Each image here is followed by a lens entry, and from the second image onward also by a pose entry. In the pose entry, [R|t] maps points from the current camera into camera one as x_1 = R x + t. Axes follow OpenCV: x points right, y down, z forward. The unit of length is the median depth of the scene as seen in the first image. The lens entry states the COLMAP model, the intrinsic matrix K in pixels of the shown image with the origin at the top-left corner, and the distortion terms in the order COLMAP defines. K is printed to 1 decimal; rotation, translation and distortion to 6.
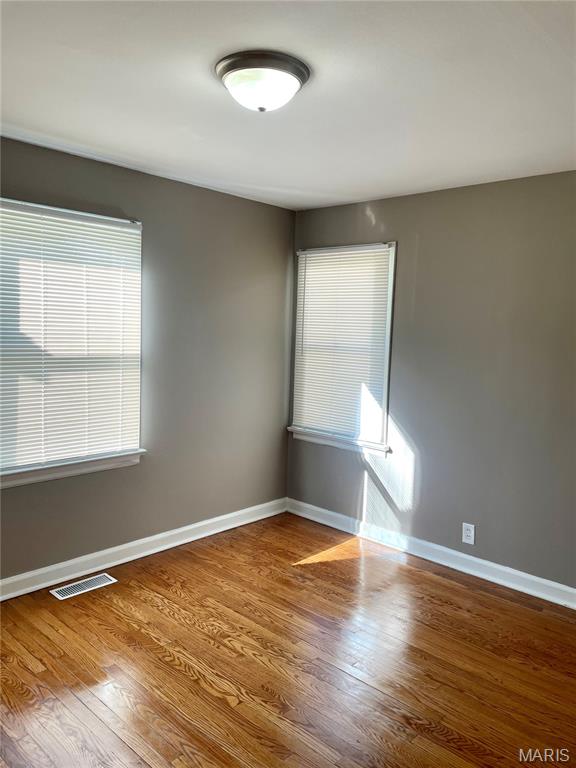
lens RADIAL K [[581.7, 0, 281.6], [0, 581.7, 376.6], [0, 0, 1]] dist [0.081235, -0.106150]
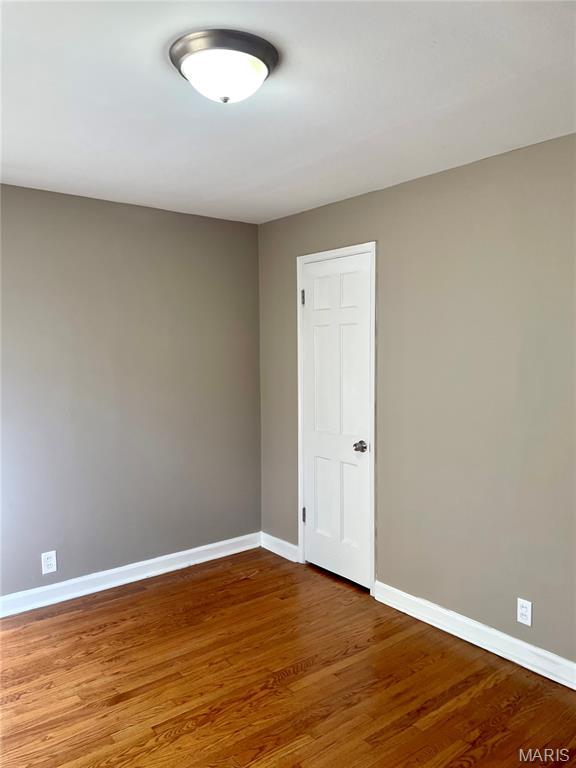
lens RADIAL K [[581.7, 0, 291.9], [0, 581.7, 401.4], [0, 0, 1]] dist [0.081235, -0.106150]
pose [[0.140488, -0.133811, 0.980998, -0.538738], [0.097044, 0.987915, 0.120857, -0.064673], [-0.985315, 0.078221, 0.151776, 0.481907]]
